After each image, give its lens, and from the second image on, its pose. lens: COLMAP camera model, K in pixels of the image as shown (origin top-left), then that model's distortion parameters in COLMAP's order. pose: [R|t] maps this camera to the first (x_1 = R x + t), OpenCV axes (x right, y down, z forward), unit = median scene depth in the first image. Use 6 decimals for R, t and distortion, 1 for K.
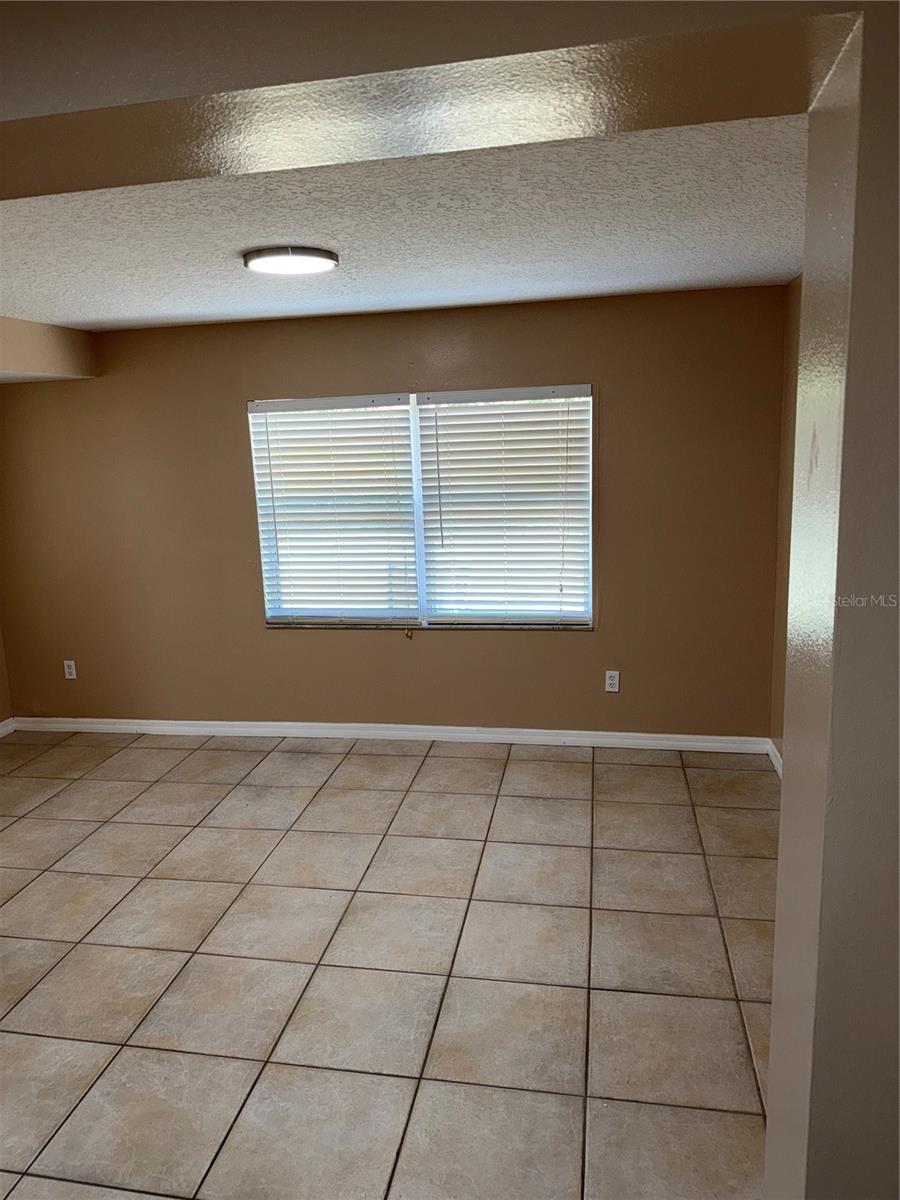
lens RADIAL K [[834.6, 0, 446.7], [0, 834.6, 598.5], [0, 0, 1]] dist [0.042089, -0.043810]
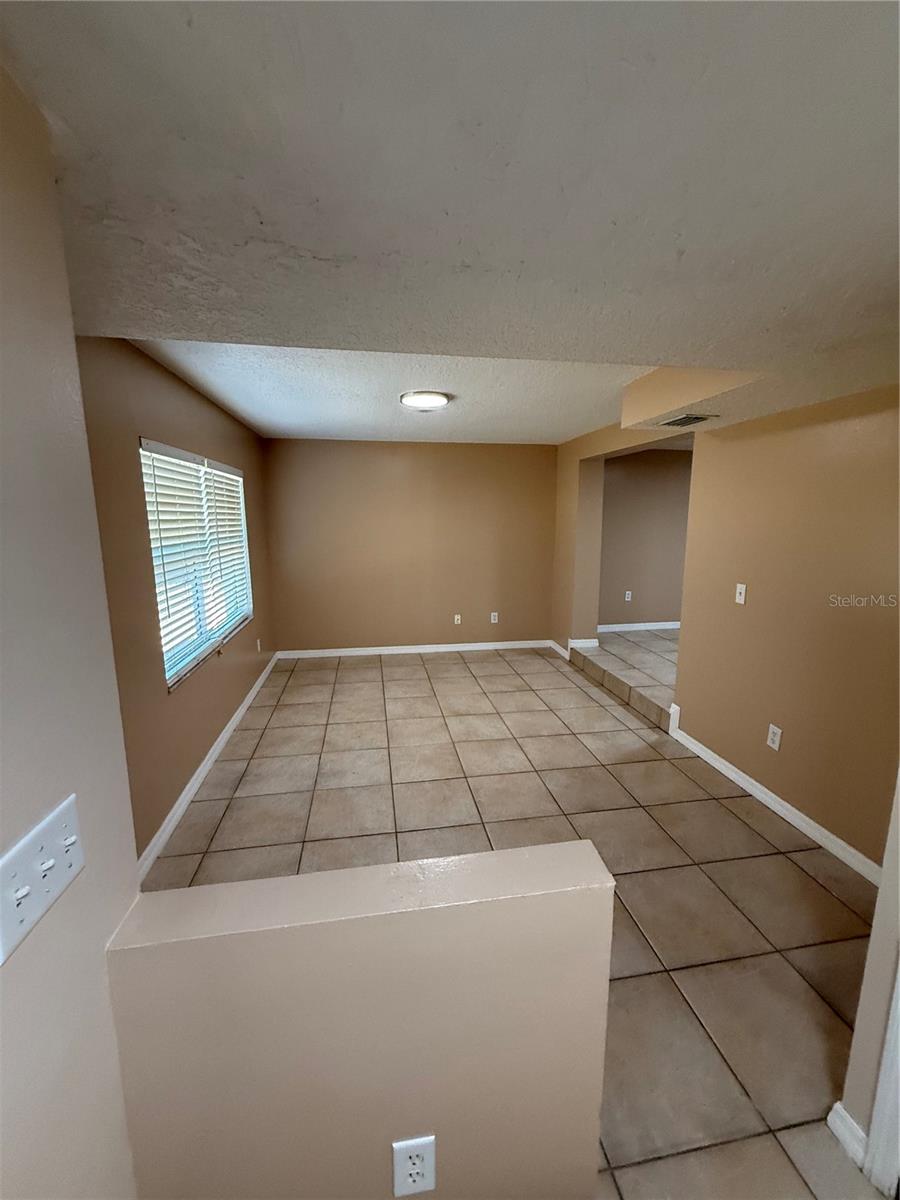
lens RADIAL K [[479.7, 0, 450.5], [0, 479.7, 599.6], [0, 0, 1]] dist [0.002271, 0.000091]
pose [[-0.341574, -0.127046, 0.931228, -0.859054], [0.203390, 0.957351, 0.205213, -0.115415], [-0.917584, 0.259498, -0.301166, 0.935909]]
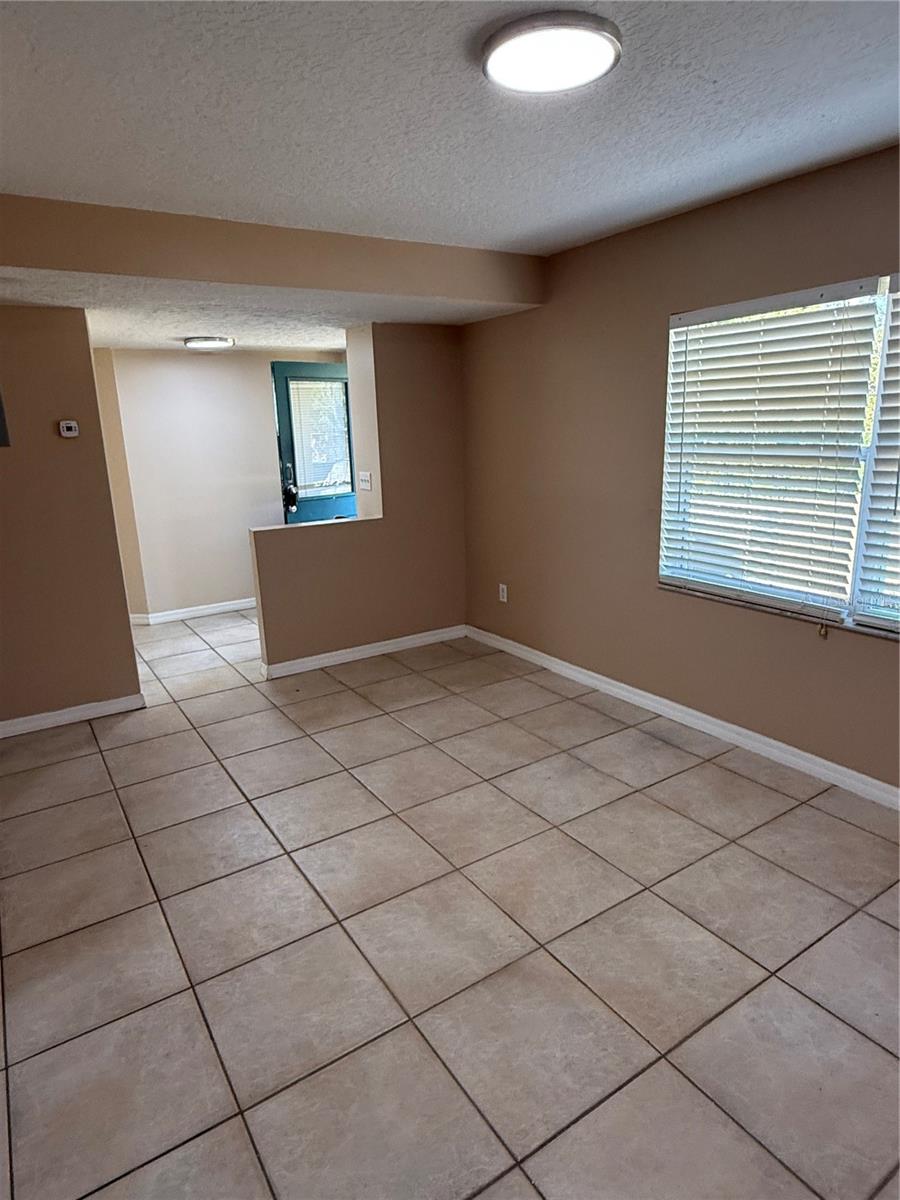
lens RADIAL K [[713.5, 0, 449.8], [0, 713.5, 599.0], [0, 0, 1]] dist [0.020152, -0.005589]
pose [[0.689331, 0.192824, -0.698314, 0.167937], [-0.137078, 0.981231, 0.135630, -0.025969], [0.711360, 0.002229, 0.702824, 0.361142]]
